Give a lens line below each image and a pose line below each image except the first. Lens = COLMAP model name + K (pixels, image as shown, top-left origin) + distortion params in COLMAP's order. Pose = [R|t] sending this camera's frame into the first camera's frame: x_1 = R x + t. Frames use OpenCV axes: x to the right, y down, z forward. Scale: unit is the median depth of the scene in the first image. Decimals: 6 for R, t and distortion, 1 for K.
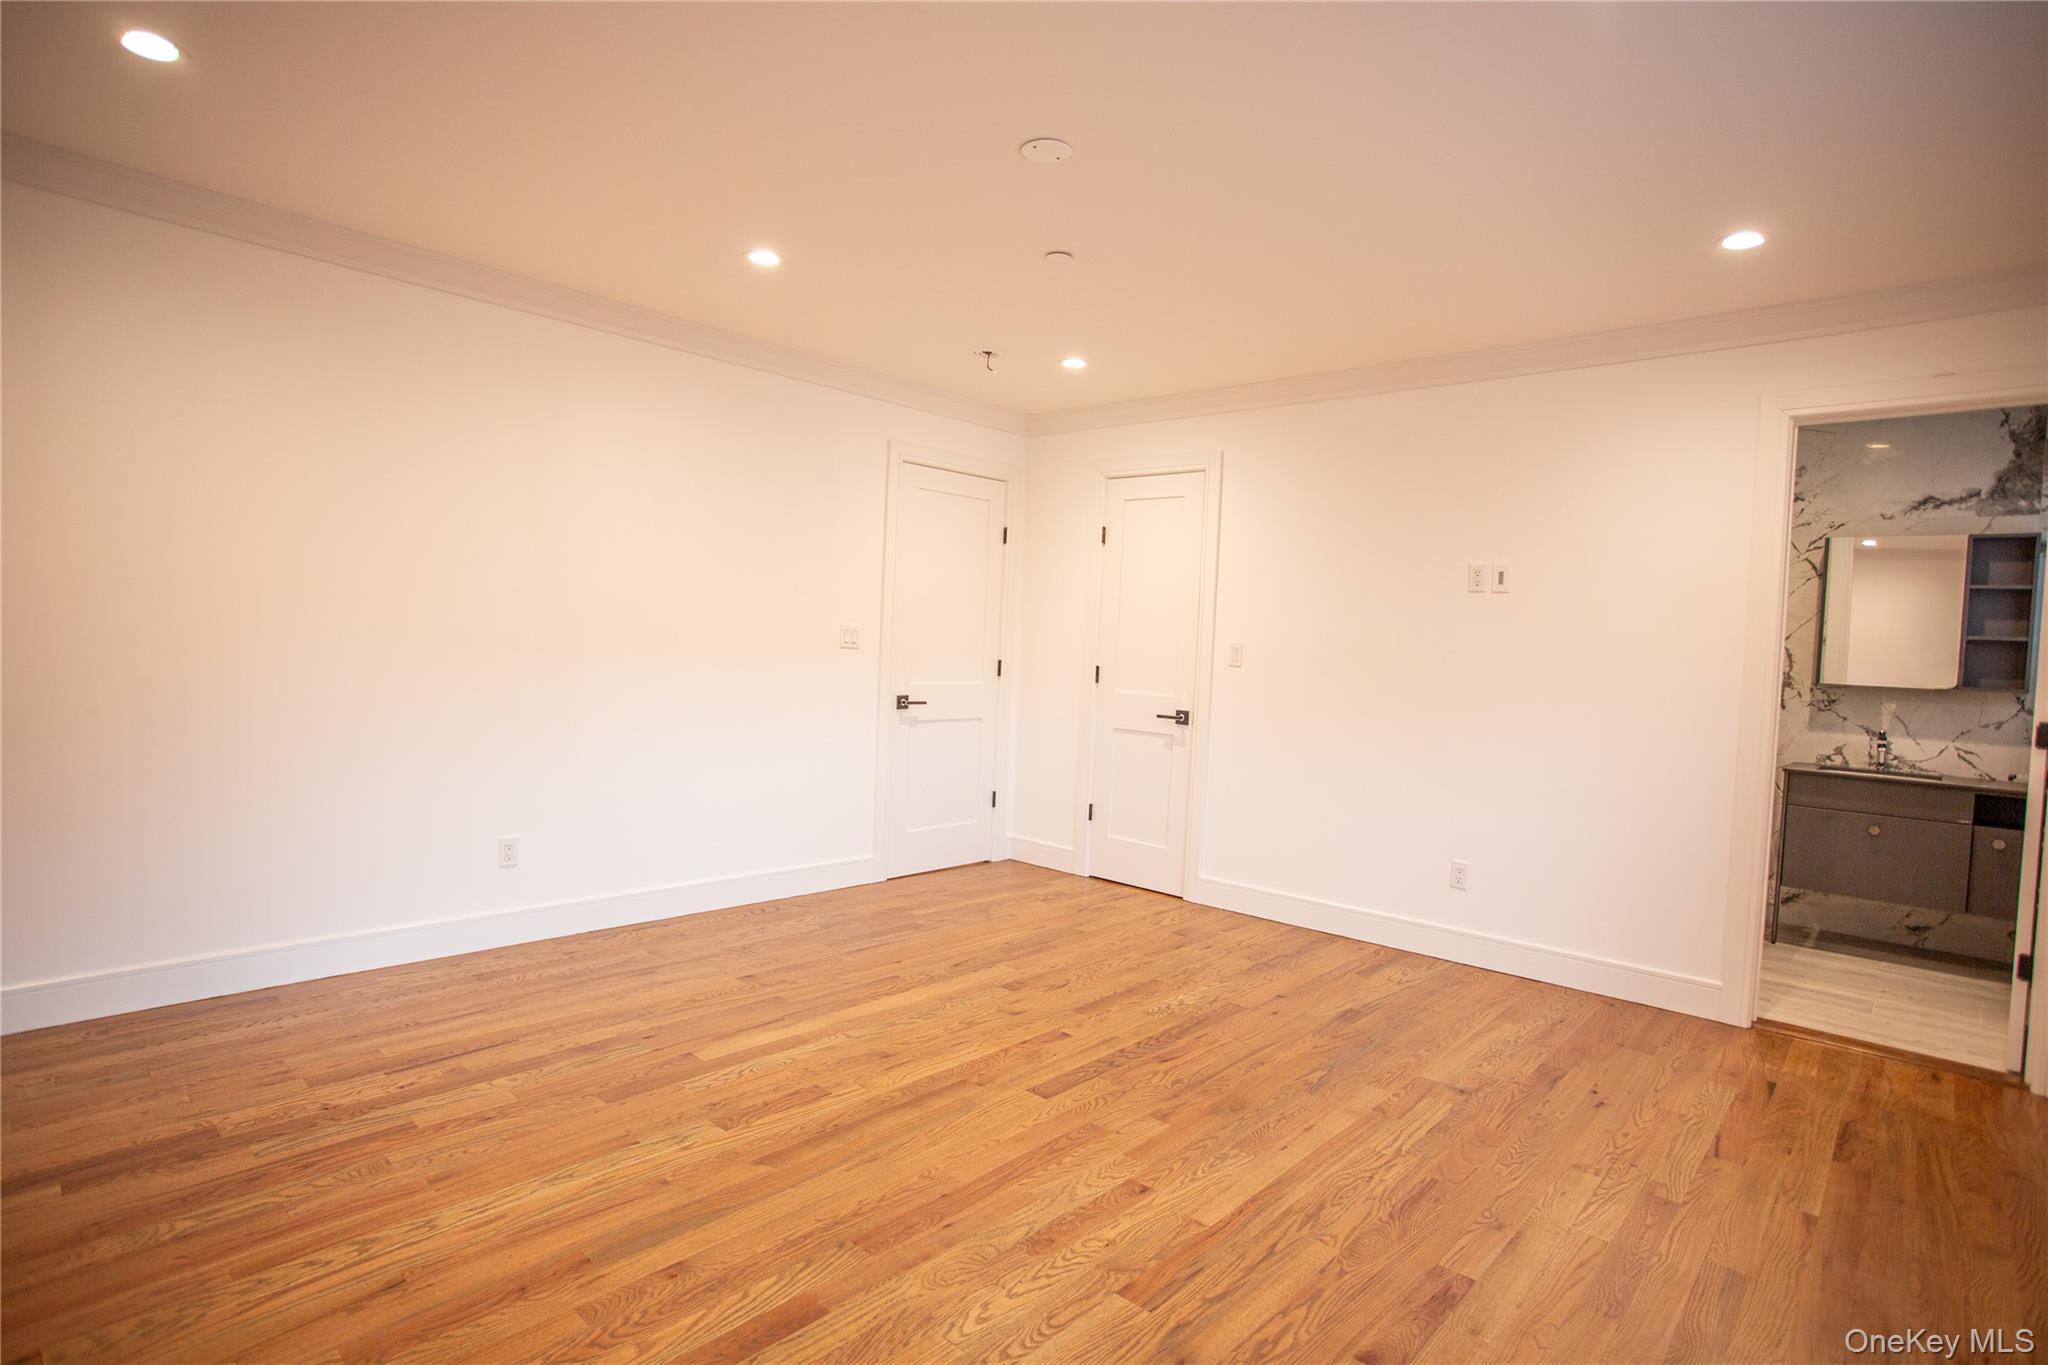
lens RADIAL K [[1057.3, 0, 1022.3], [0, 1057.3, 673.6], [0, 0, 1]] dist [-0.079139, 0.037252]
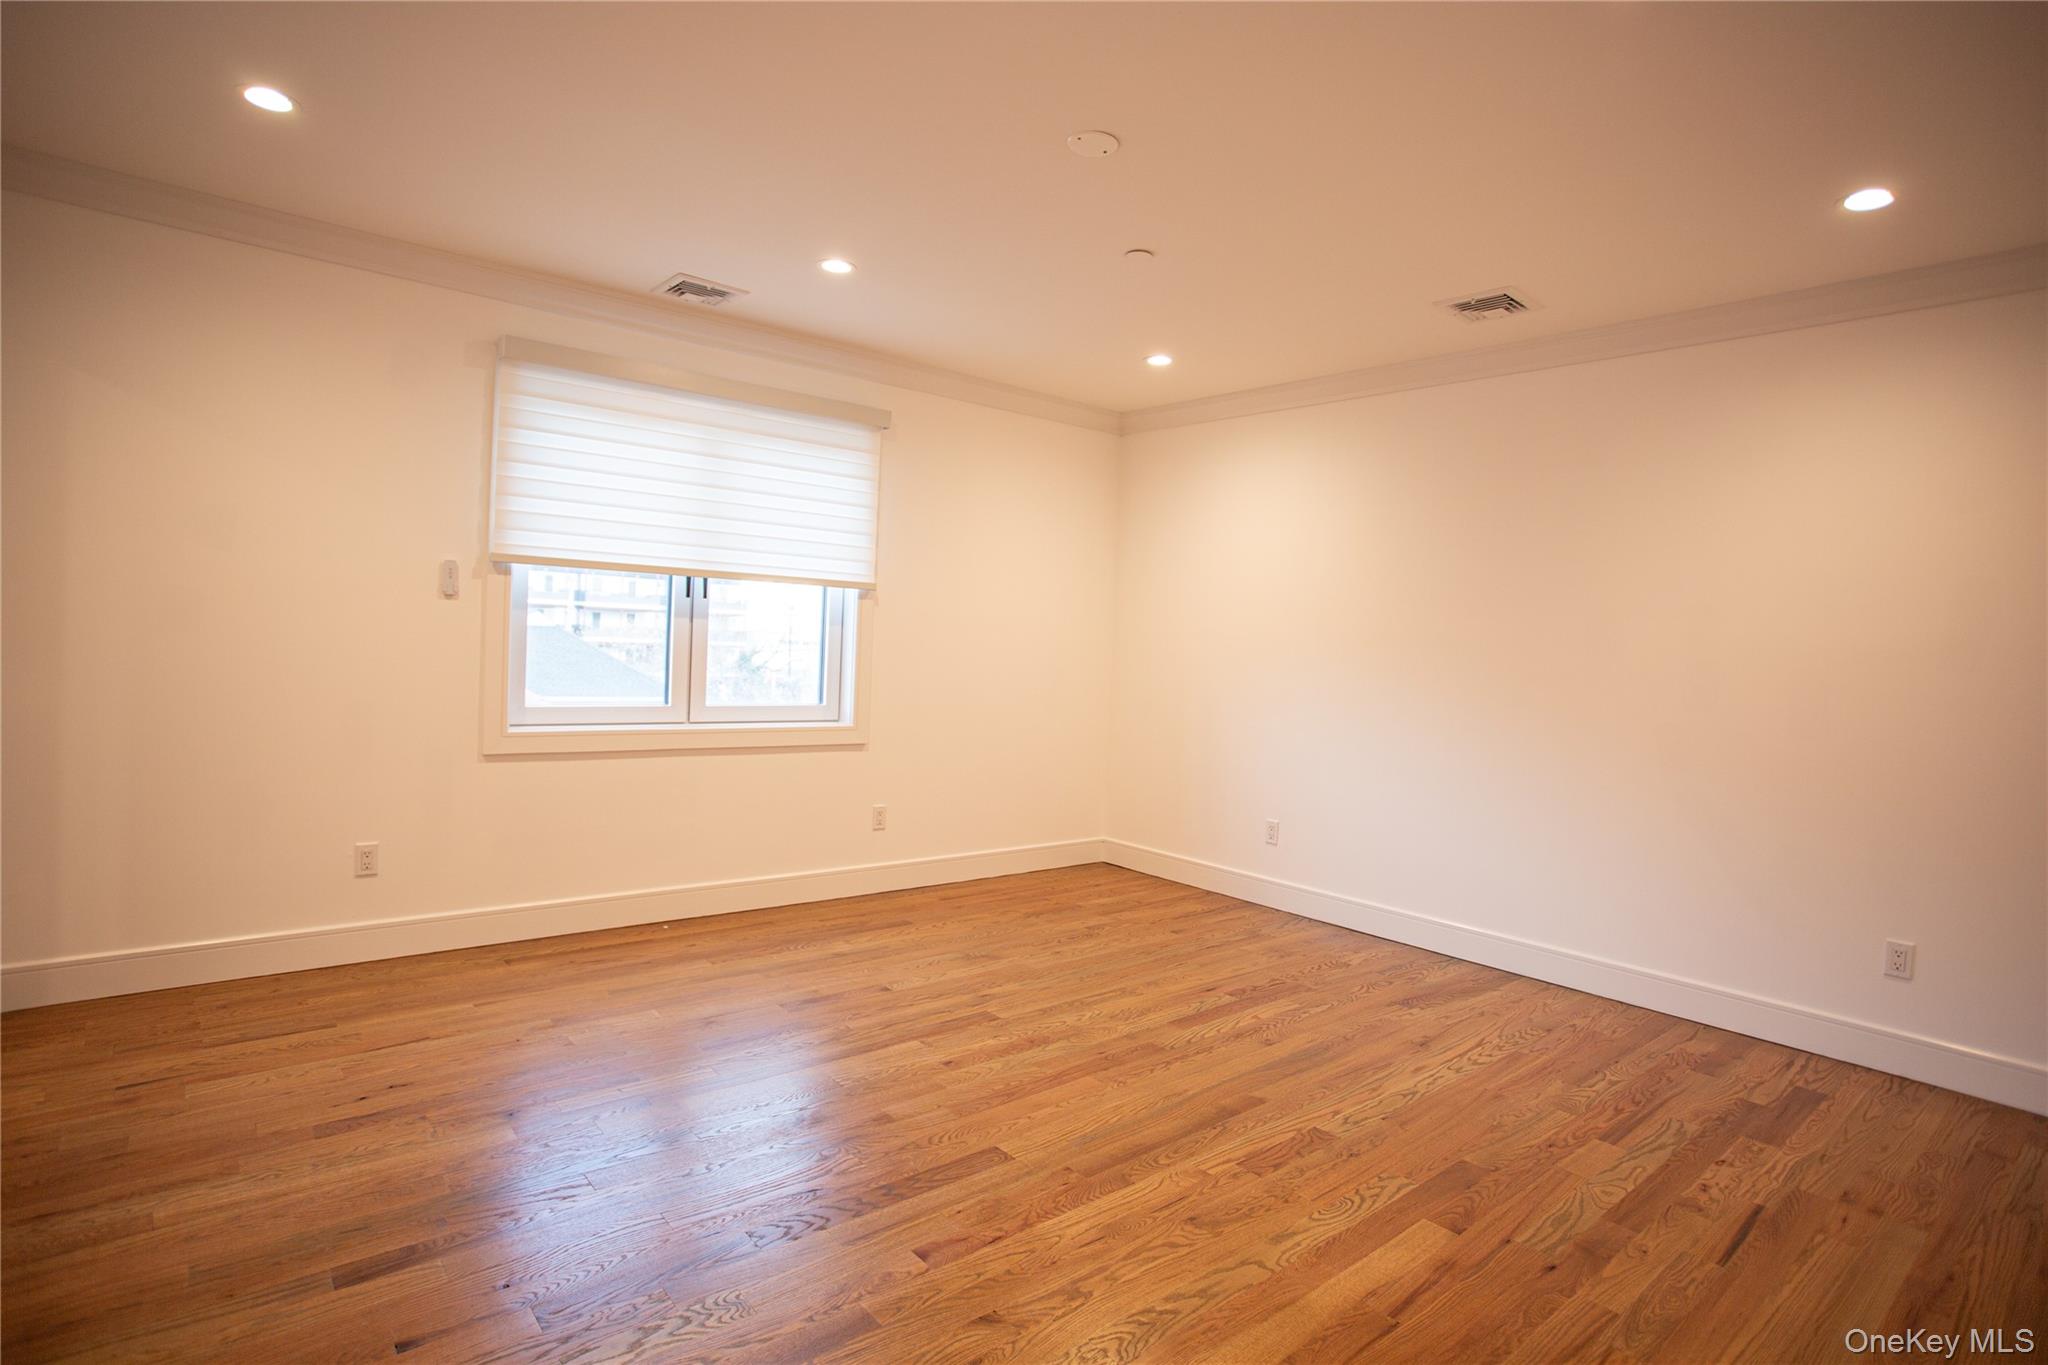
lens RADIAL K [[1057.3, 0, 1022.3], [0, 1057.3, 673.6], [0, 0, 1]] dist [-0.079139, 0.037252]
pose [[-0.988153, -0.089305, 0.124812, -0.083459], [-0.080811, 0.994159, 0.071540, -0.068482], [-0.130472, 0.060606, -0.989598, 2.076451]]
